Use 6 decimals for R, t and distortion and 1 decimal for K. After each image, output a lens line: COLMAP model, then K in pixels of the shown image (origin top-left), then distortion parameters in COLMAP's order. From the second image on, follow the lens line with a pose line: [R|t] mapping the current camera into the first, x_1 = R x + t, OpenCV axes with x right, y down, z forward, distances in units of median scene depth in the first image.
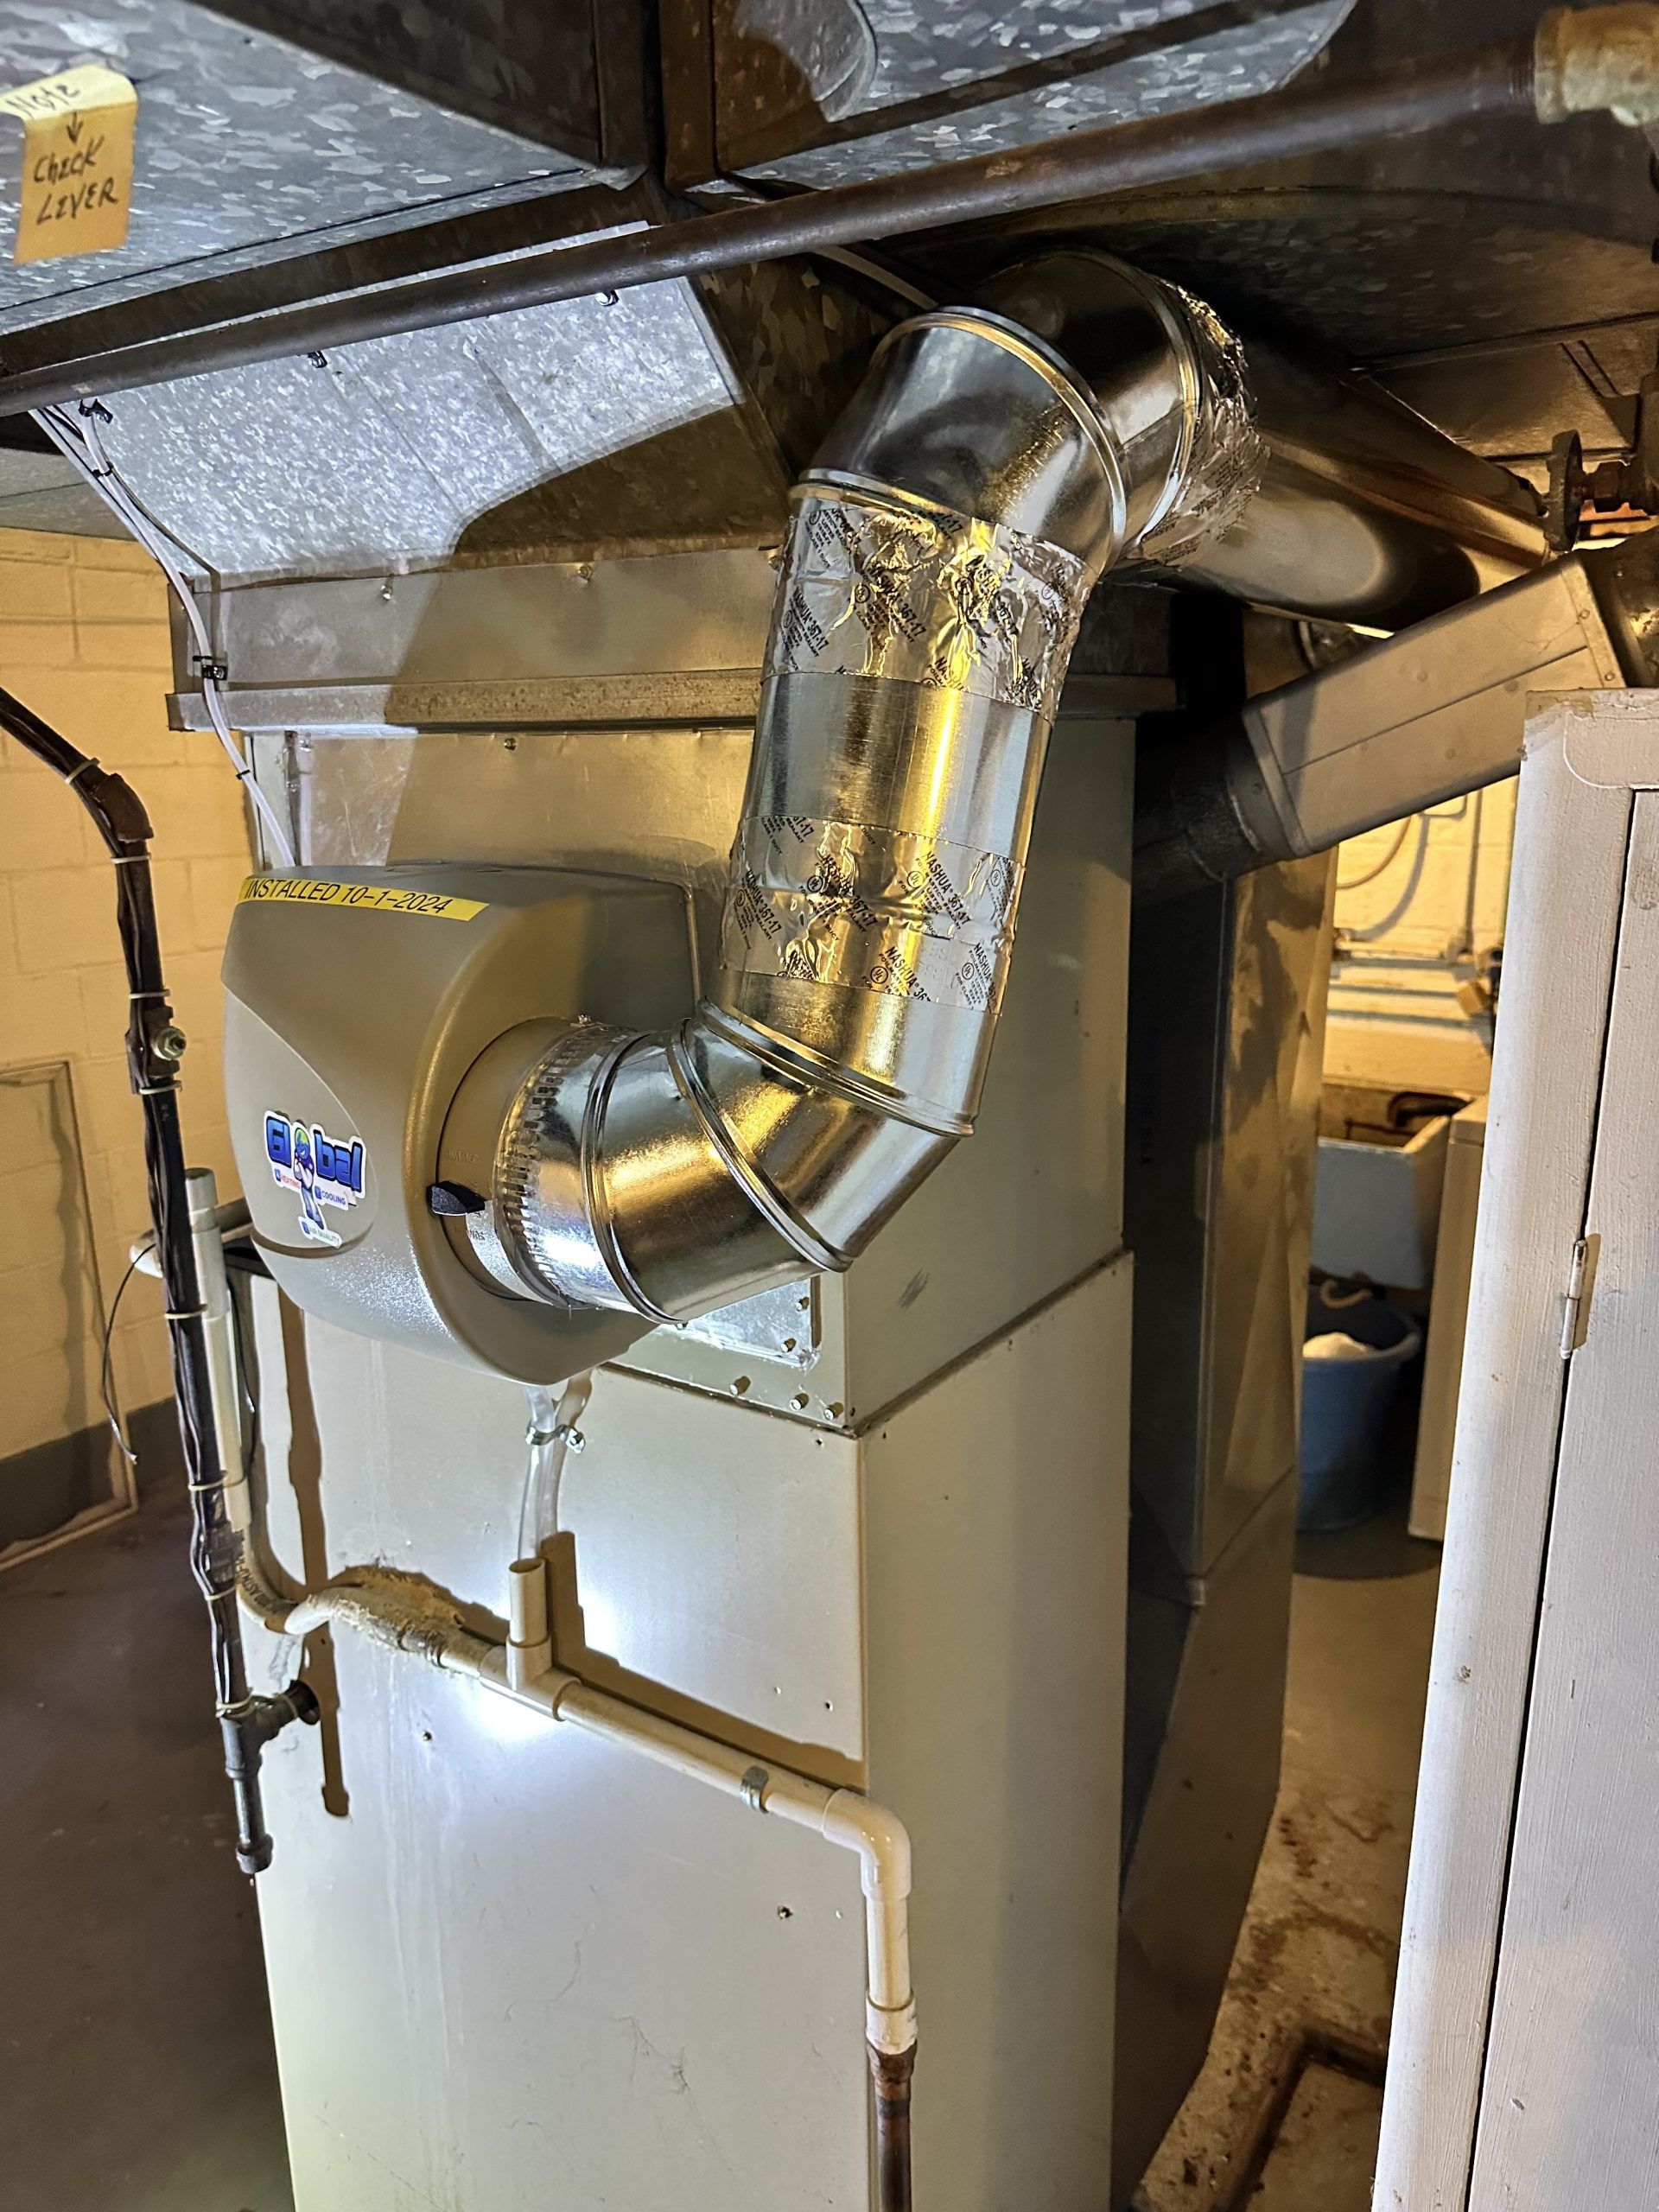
lens RADIAL K [[1556.7, 0, 840.6], [0, 1556.7, 1107.3], [0, 0, 1]] dist [0.086013, -0.126720]
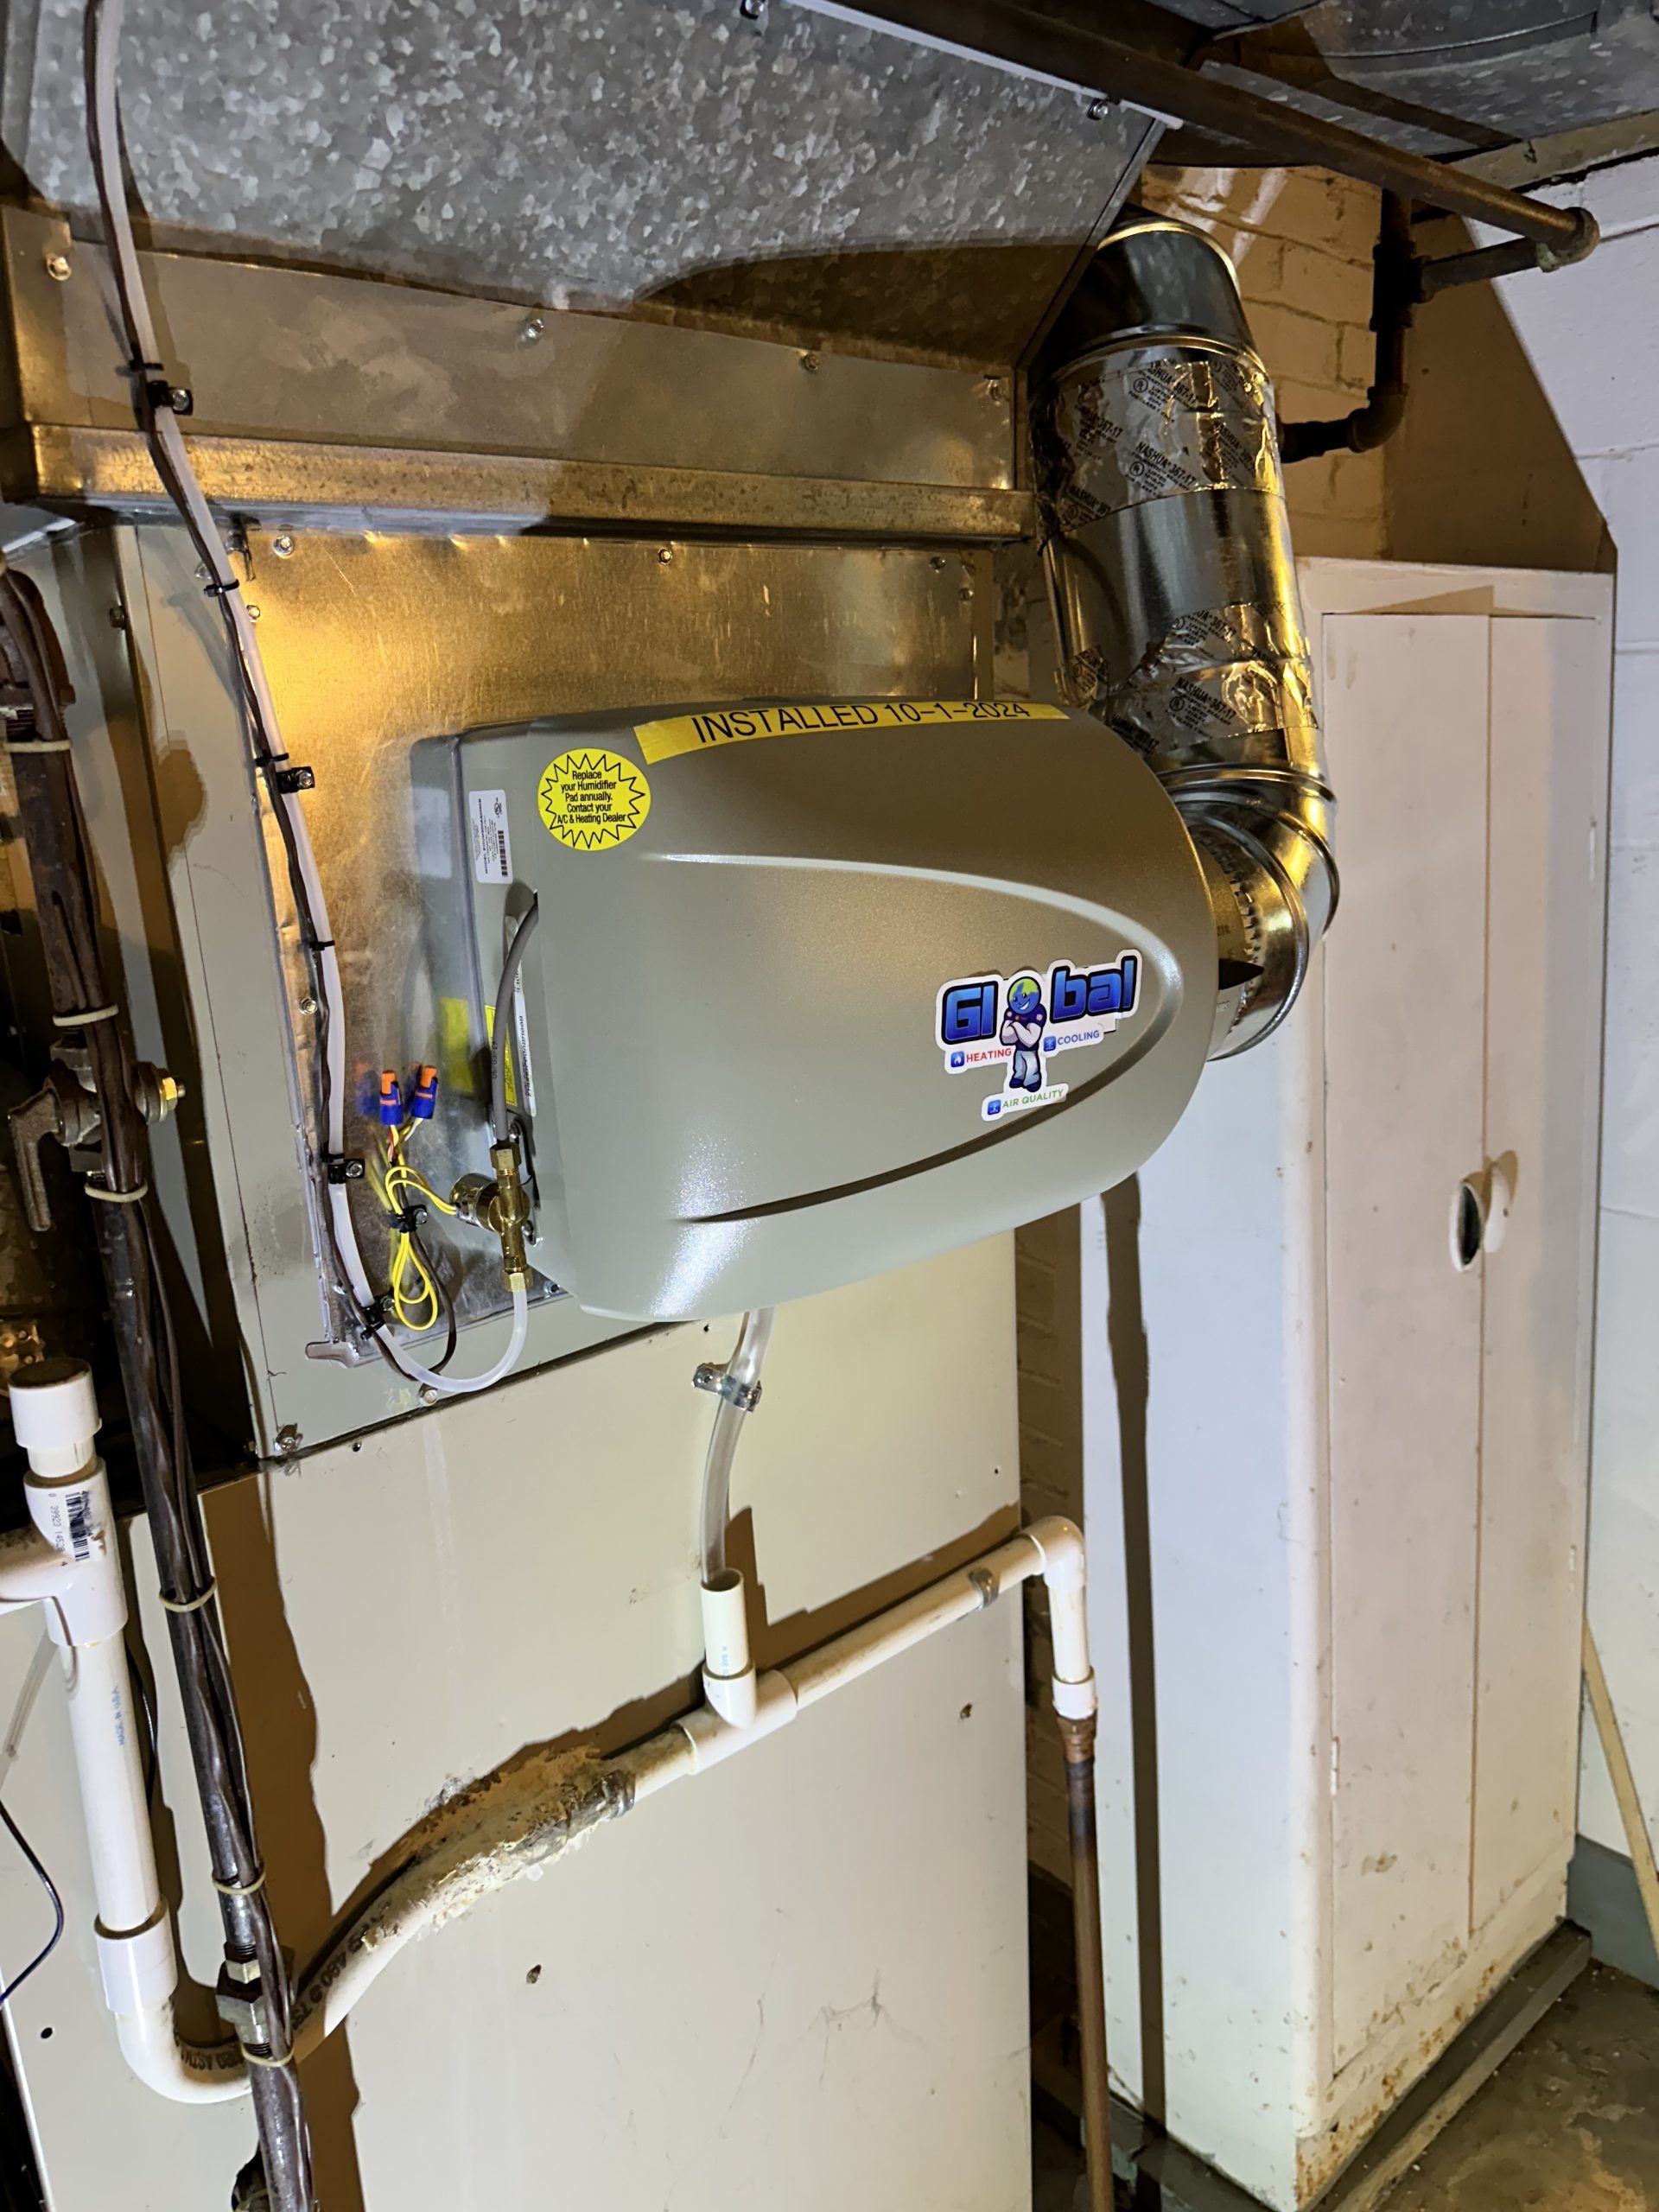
lens RADIAL K [[1556.9, 0, 834.7], [0, 1556.9, 1113.6], [0, 0, 1]] dist [0.059110, -0.080600]
pose [[0.268213, -0.243617, 0.932047, -0.971985], [0.260937, 0.949702, 0.173143, -0.073950], [-0.927348, 0.196766, 0.318291, 0.693781]]
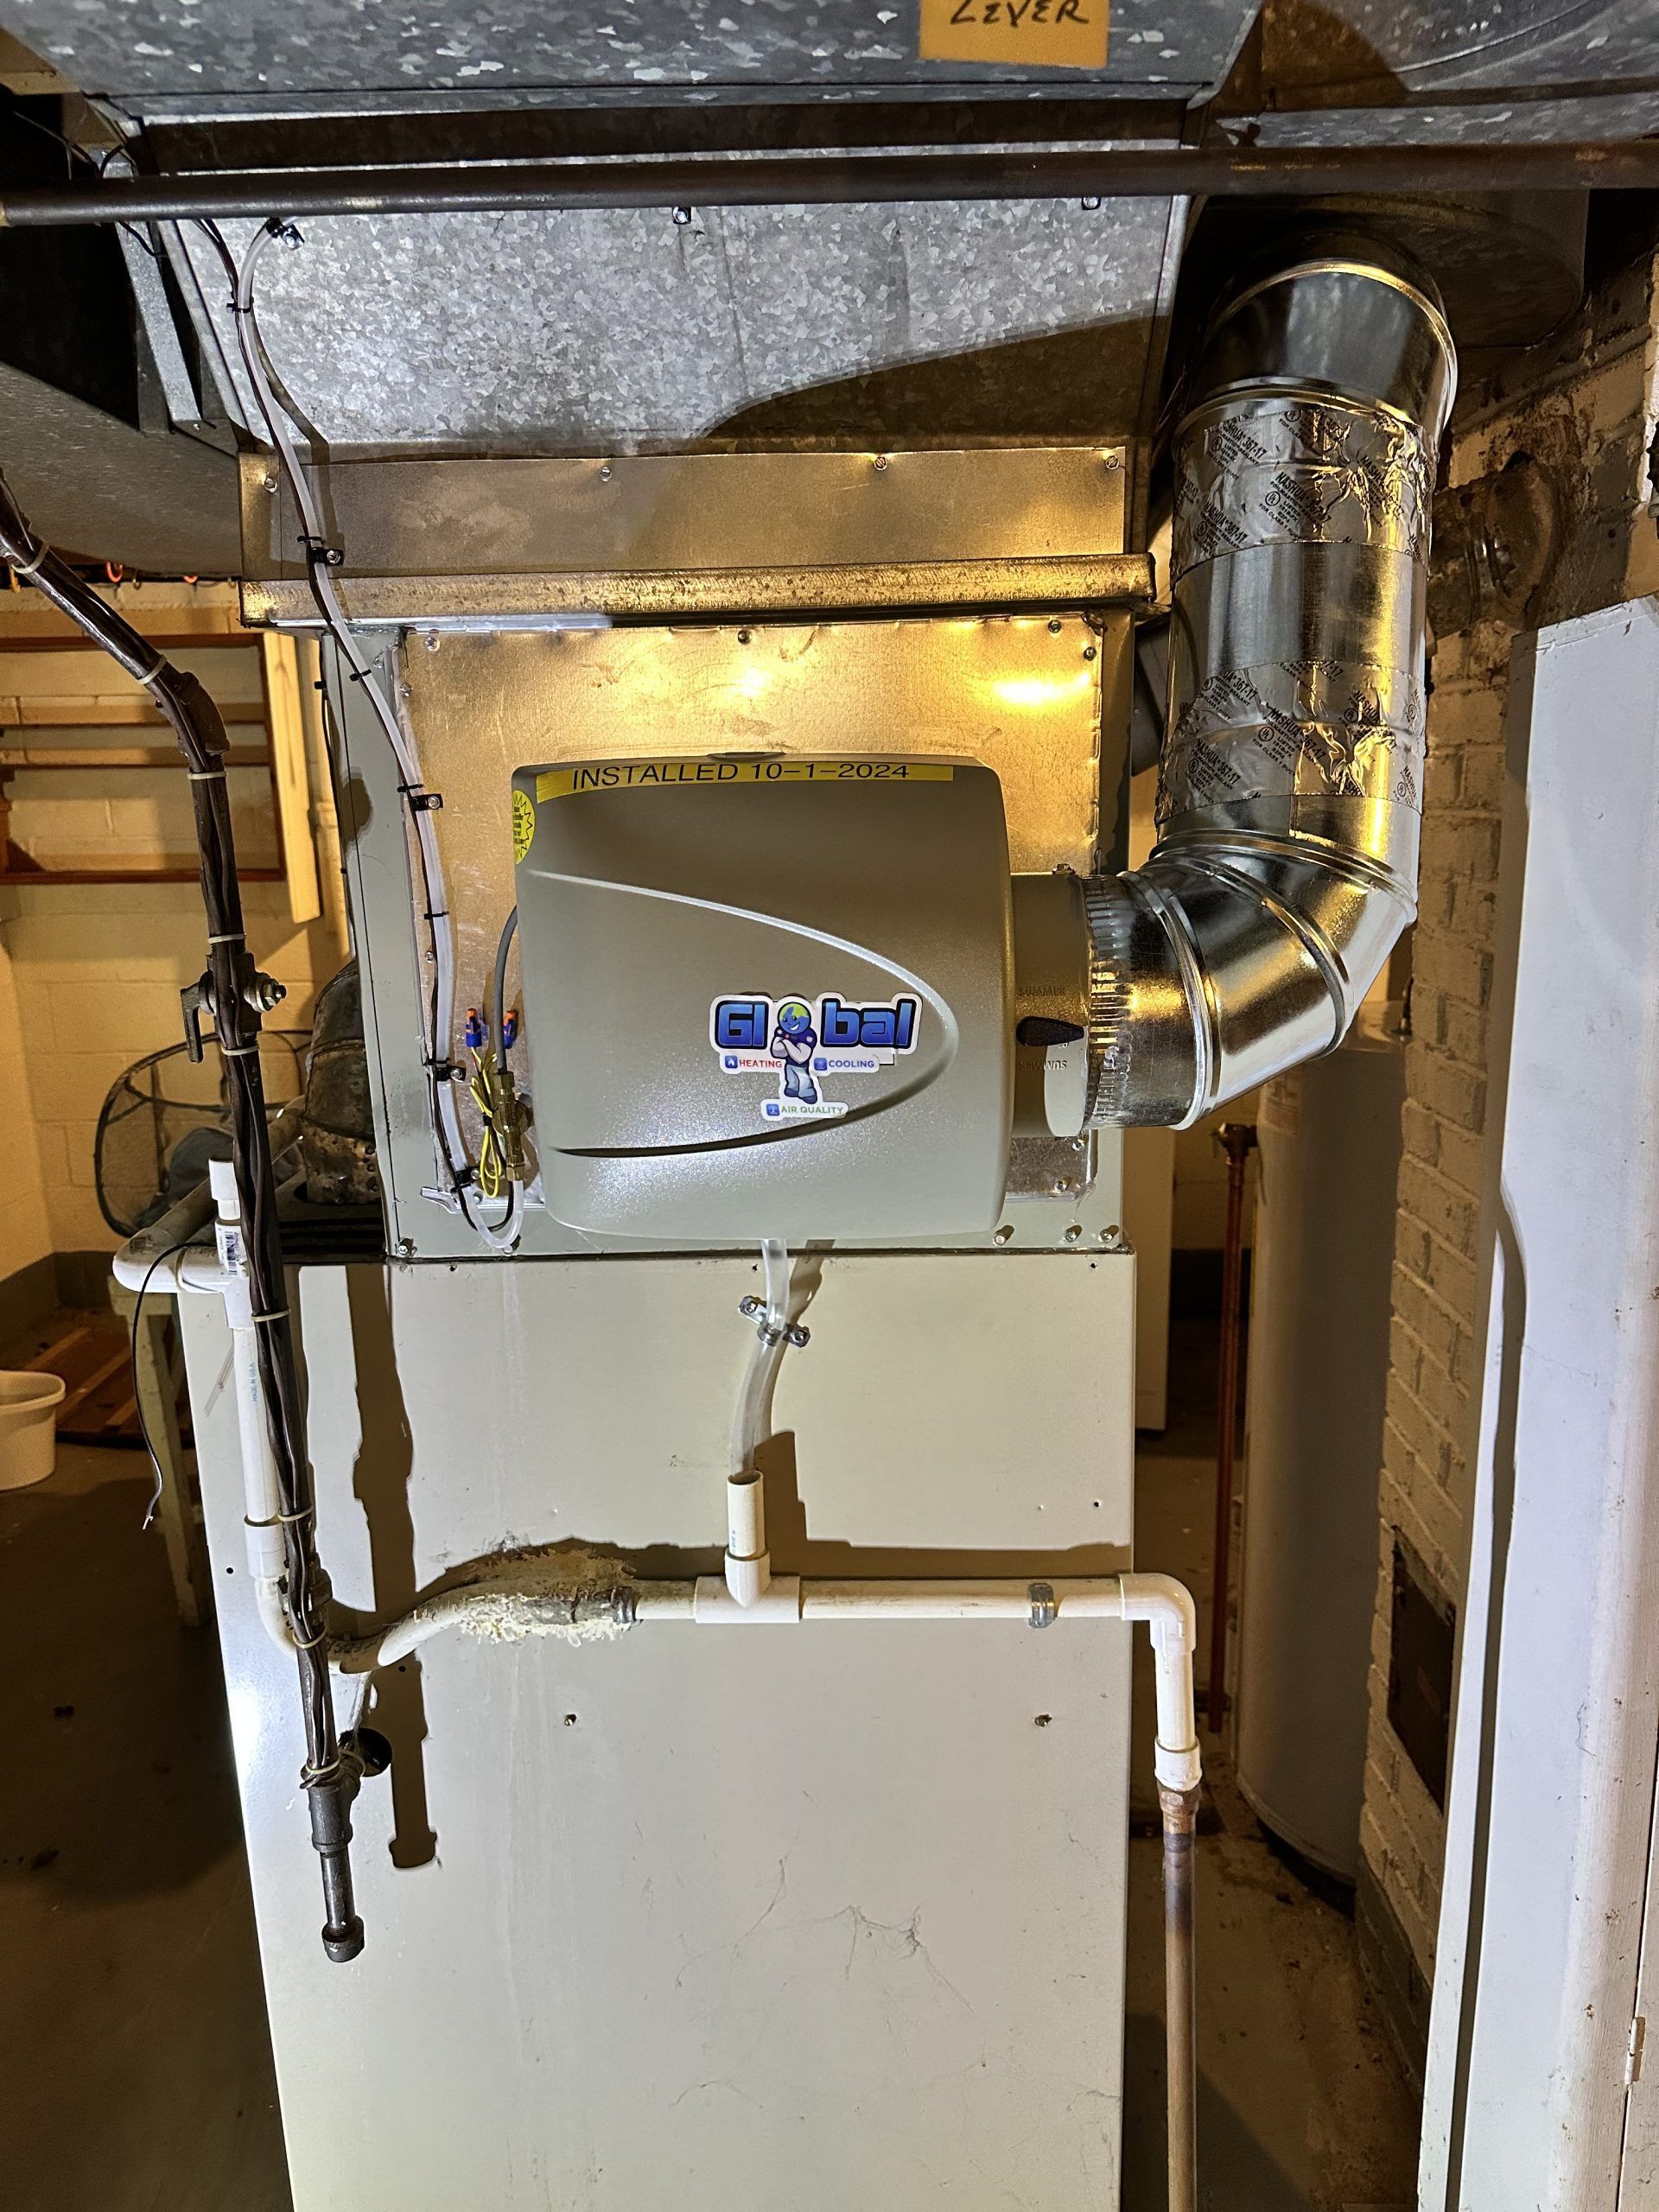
lens RADIAL K [[1550.3, 0, 833.0], [0, 1550.3, 1100.4], [0, 0, 1]] dist [0.103537, -0.129752]
pose [[0.846524, -0.125920, 0.517244, -0.689829], [0.135718, 0.990565, 0.019030, 0.048889], [-0.514760, 0.054090, 0.855627, 0.127781]]
